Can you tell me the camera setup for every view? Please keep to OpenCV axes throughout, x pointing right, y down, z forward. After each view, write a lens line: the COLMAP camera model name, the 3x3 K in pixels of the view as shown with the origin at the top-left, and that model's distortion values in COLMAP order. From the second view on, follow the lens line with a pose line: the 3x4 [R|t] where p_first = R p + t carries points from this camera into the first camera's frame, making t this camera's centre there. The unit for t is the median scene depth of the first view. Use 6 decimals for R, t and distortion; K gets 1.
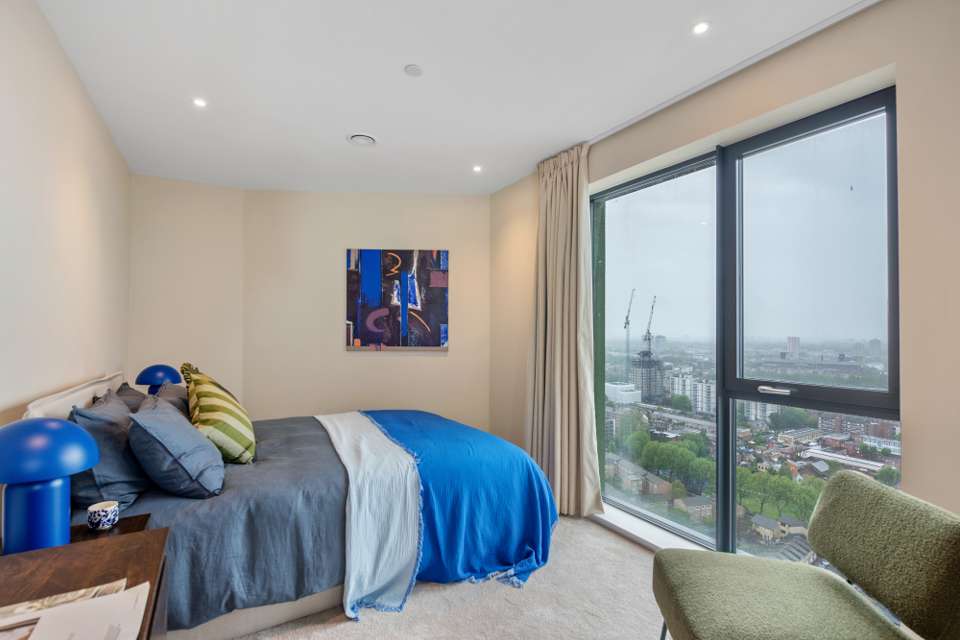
lens RADIAL K [[438.1, 0, 480.5], [0, 438.1, 326.4], [0, 0, 1]] dist [-0.010866, -0.001350]
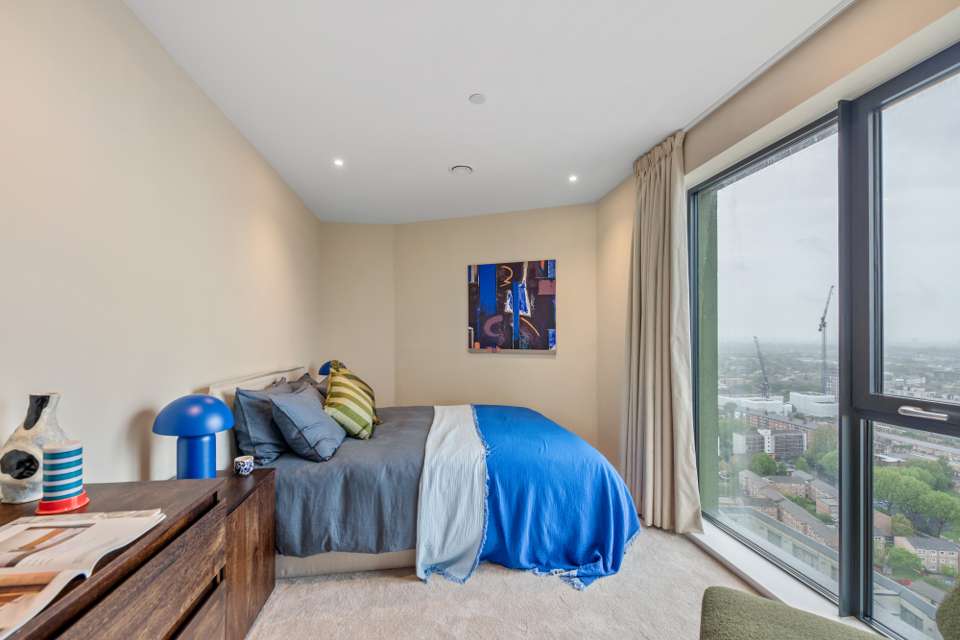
lens RADIAL K [[392.8, 0, 478.1], [0, 392.8, 334.9], [0, 0, 1]] dist [-0.001924, -0.002743]
pose [[0.916320, -0.004059, -0.400427, 0.215939], [0.007877, 0.999938, 0.007891, 0.001141], [0.400370, -0.010385, 0.916295, 0.075601]]
